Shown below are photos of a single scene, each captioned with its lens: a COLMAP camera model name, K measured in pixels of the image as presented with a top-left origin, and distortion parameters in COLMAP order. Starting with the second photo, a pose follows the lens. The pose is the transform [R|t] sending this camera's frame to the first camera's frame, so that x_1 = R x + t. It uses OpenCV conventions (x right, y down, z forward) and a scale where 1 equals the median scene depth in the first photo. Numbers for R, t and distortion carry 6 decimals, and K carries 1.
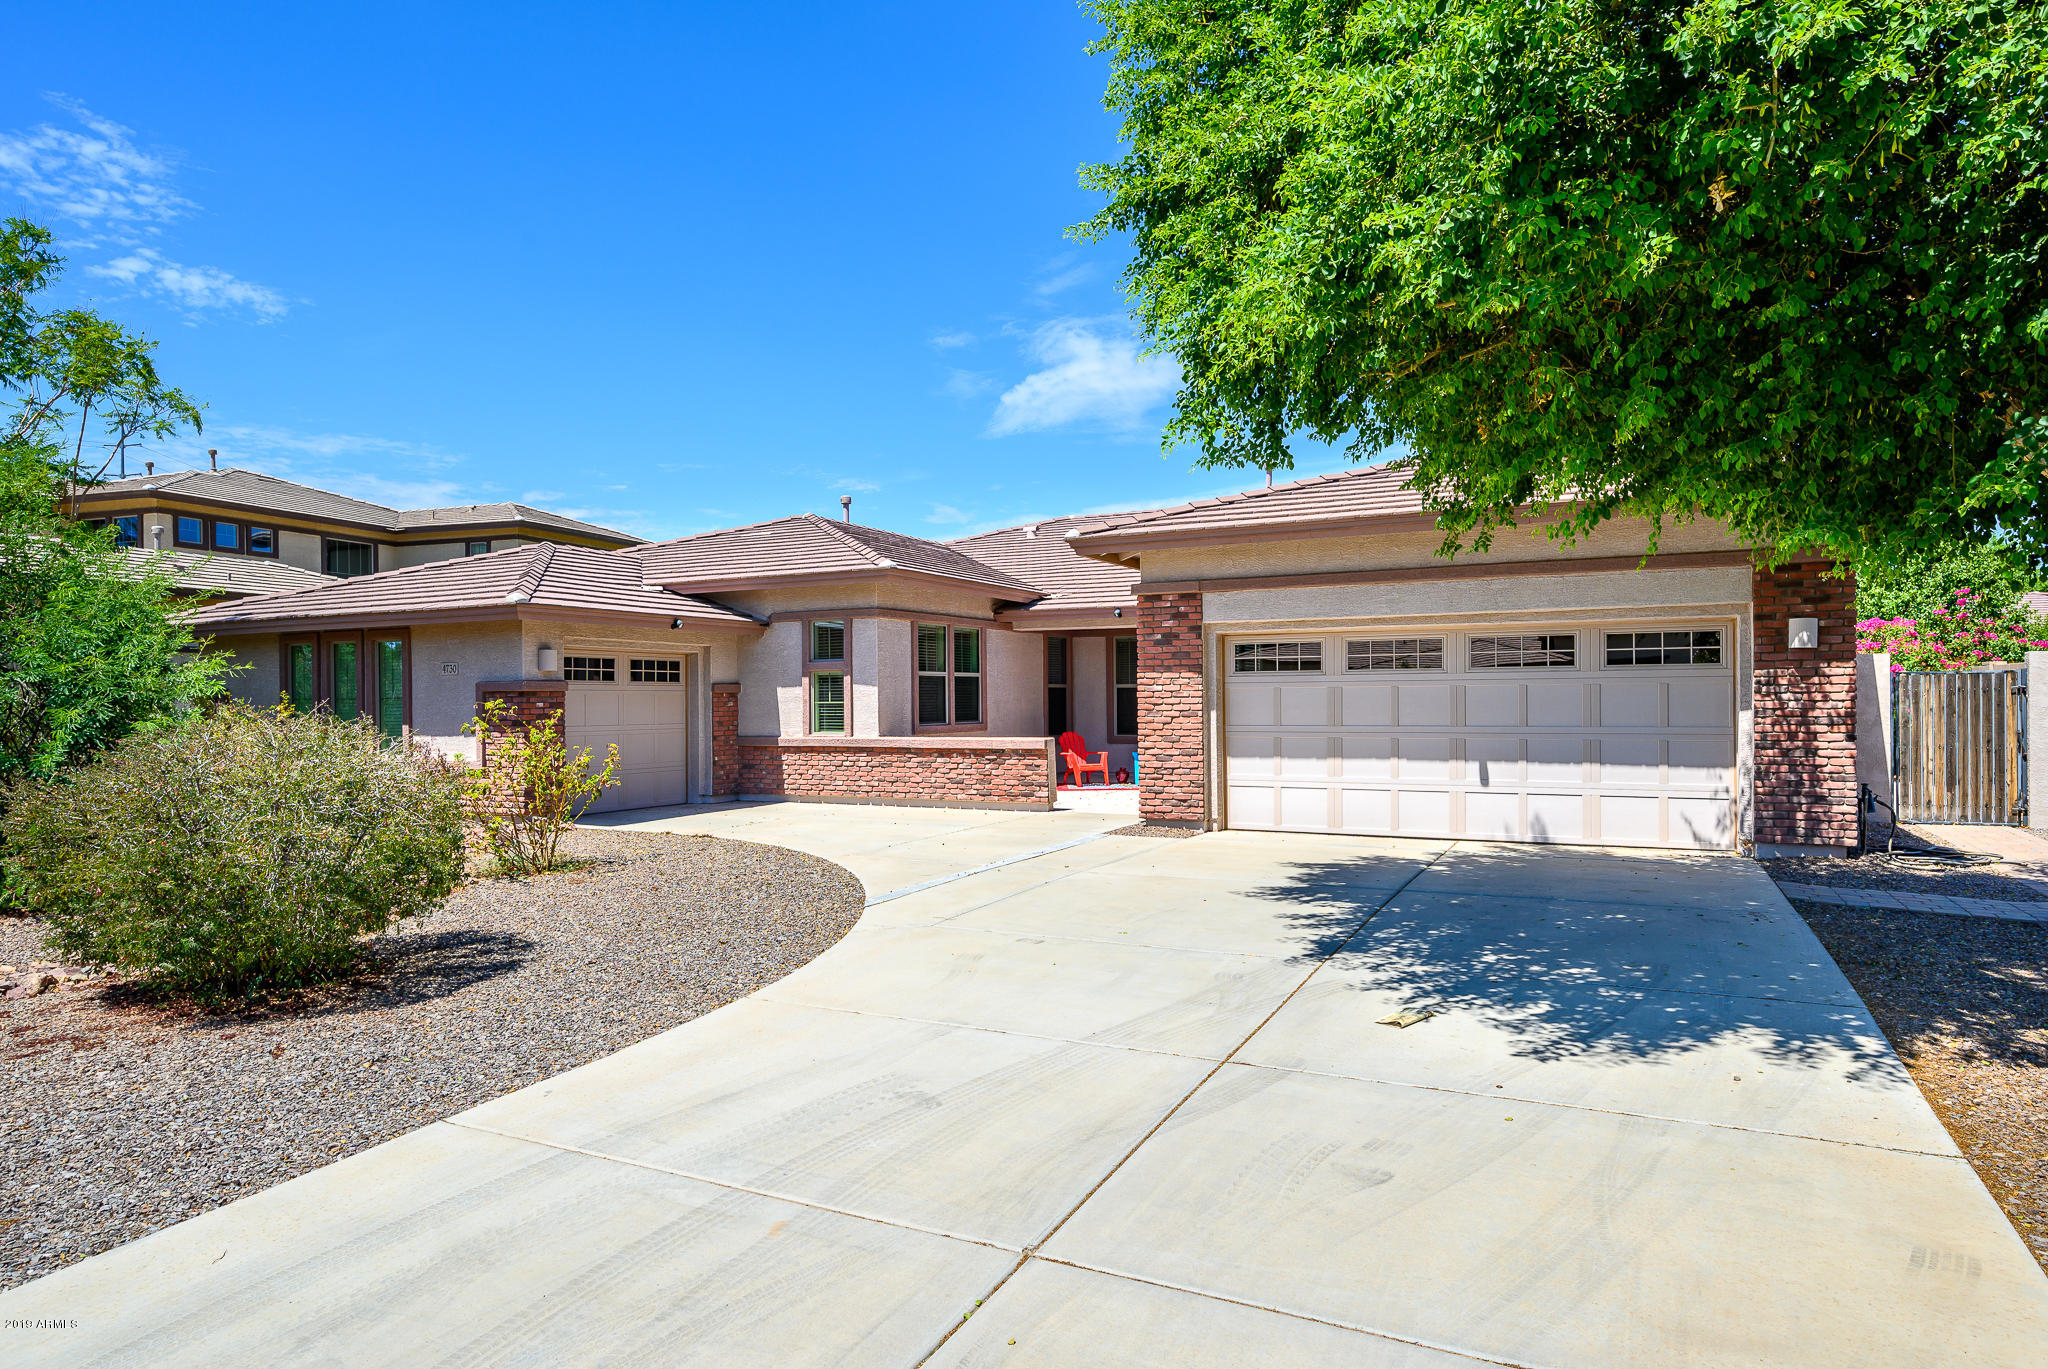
lens RADIAL K [[1204.0, 0, 1024.0], [0, 1204.0, 684.5], [0, 0, 1]] dist [0.053896, 0.000528]
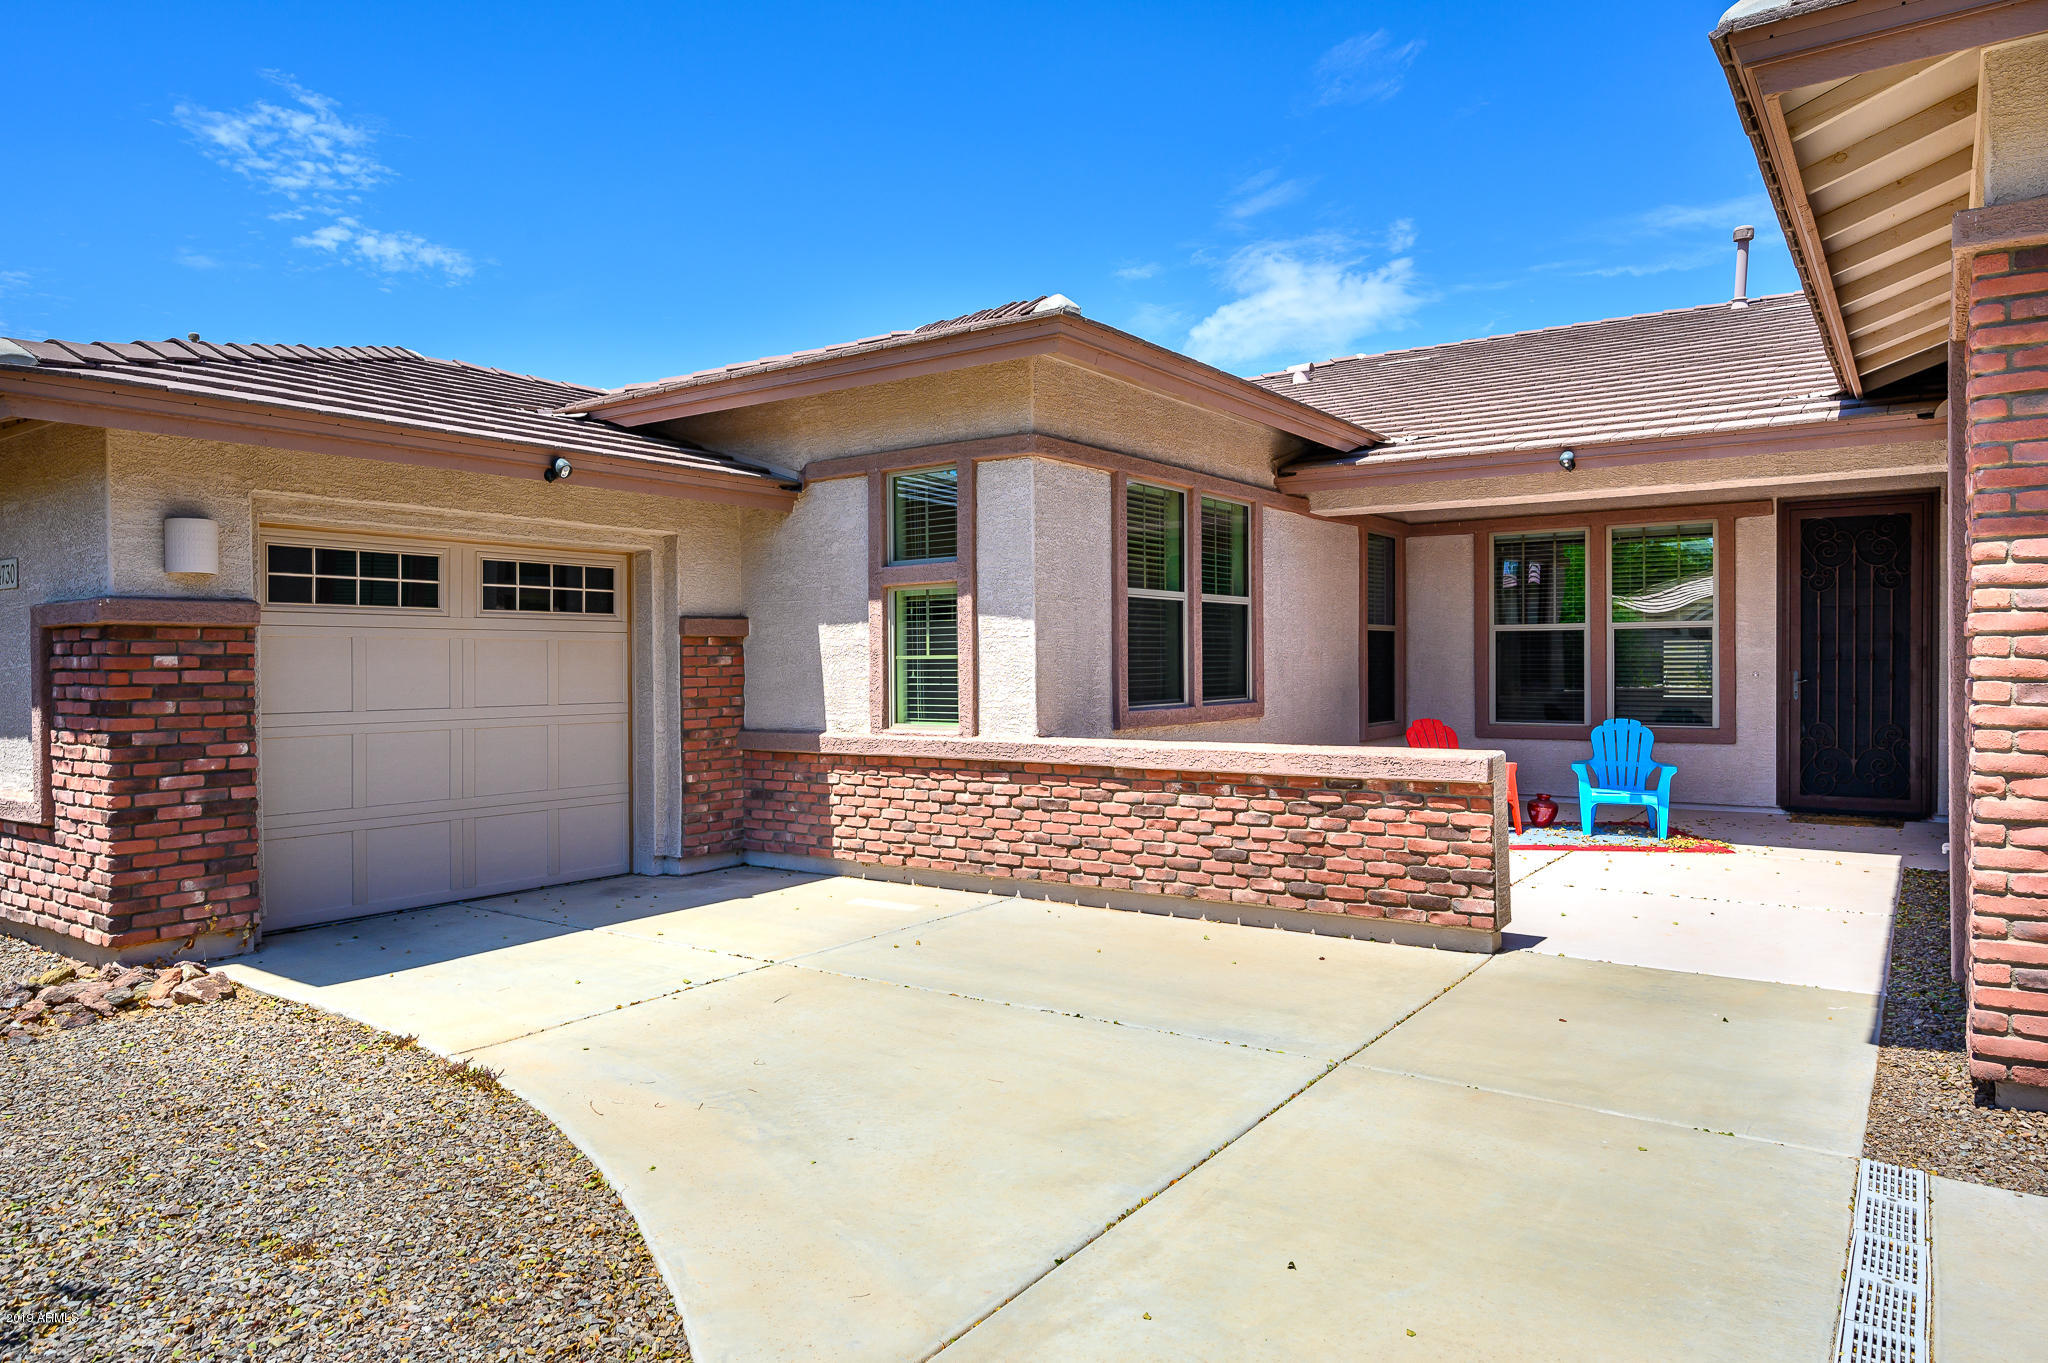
lens RADIAL K [[1267.1, 0, 1024.0], [0, 1267.1, 681.5], [0, 0, 1]] dist [0.006578, 0.001569]
pose [[0.989211, 0.002193, -0.146482, -0.056934], [0.002087, 0.999576, 0.029056, 0.010173], [0.146483, -0.029048, 0.988787, 0.532871]]
